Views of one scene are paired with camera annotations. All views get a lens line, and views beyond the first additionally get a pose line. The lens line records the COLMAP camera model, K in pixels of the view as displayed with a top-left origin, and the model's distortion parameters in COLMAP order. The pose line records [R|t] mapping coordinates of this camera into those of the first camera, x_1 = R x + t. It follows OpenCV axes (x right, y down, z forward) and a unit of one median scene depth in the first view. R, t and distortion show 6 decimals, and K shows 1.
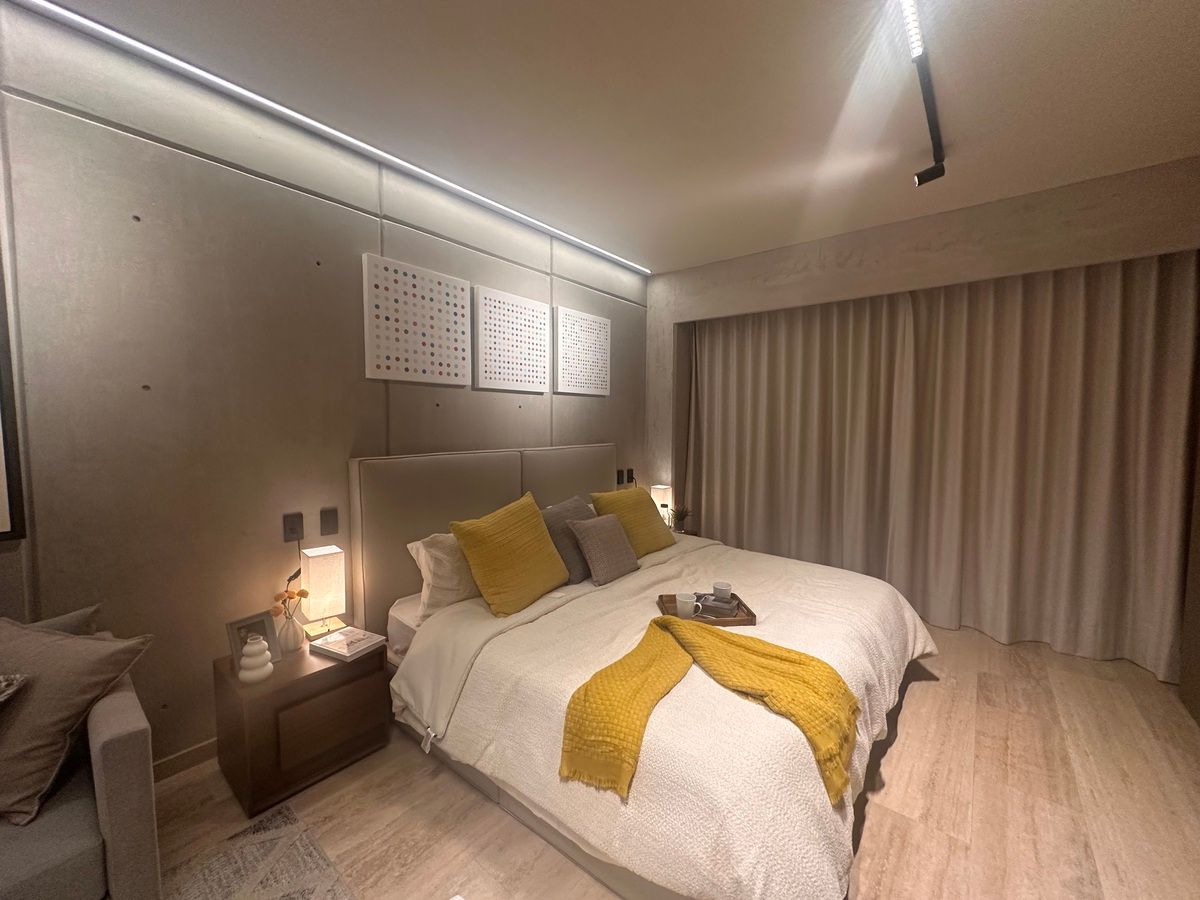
lens RADIAL K [[479.0, 0, 598.9], [0, 479.0, 452.7], [0, 0, 1]] dist [-0.007663, 0.001253]
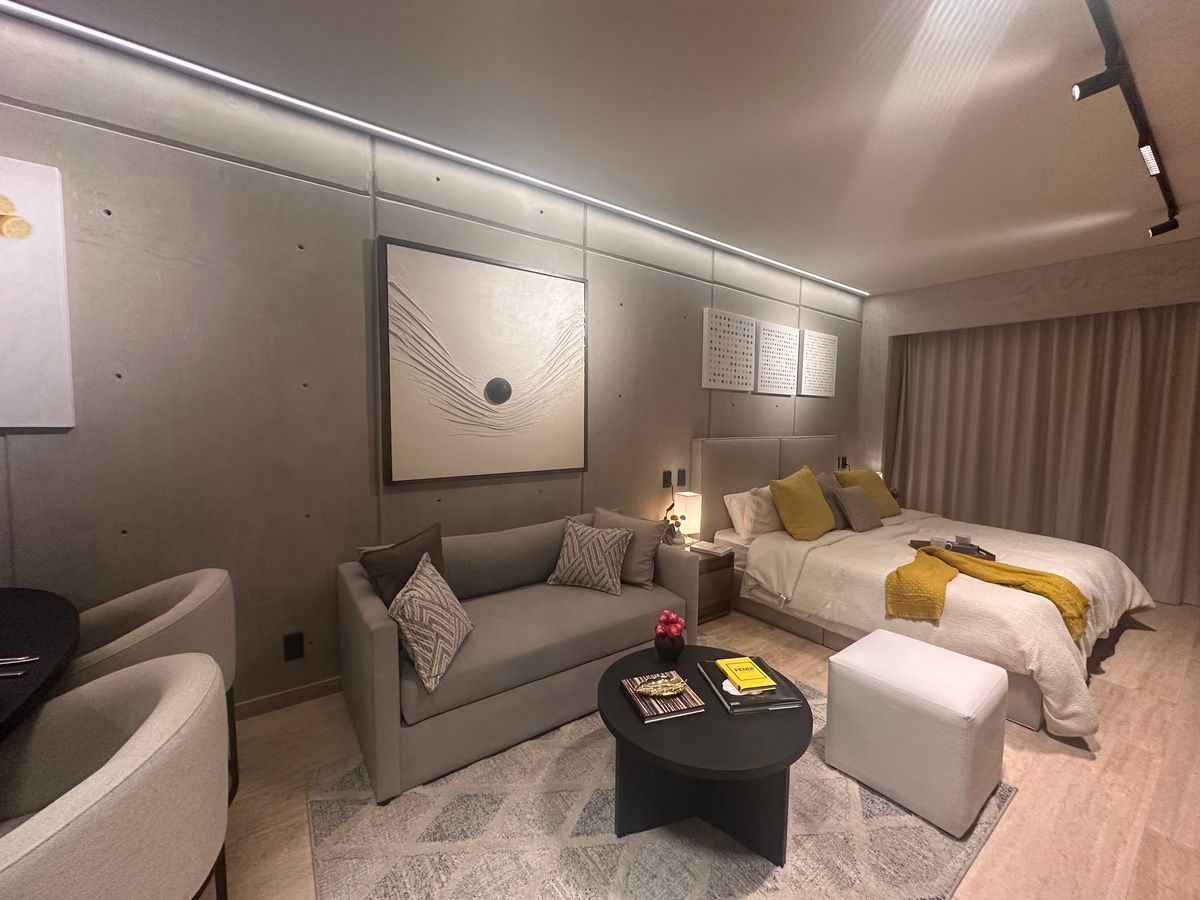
lens RADIAL K [[479.0, 0, 595.3], [0, 479.0, 452.5], [0, 0, 1]] dist [-0.007663, 0.001253]
pose [[0.965937, 0.031754, -0.256823, -0.403764], [-0.029595, 0.999487, 0.012267, 0.045133], [0.257080, -0.004249, 0.966381, -0.584017]]
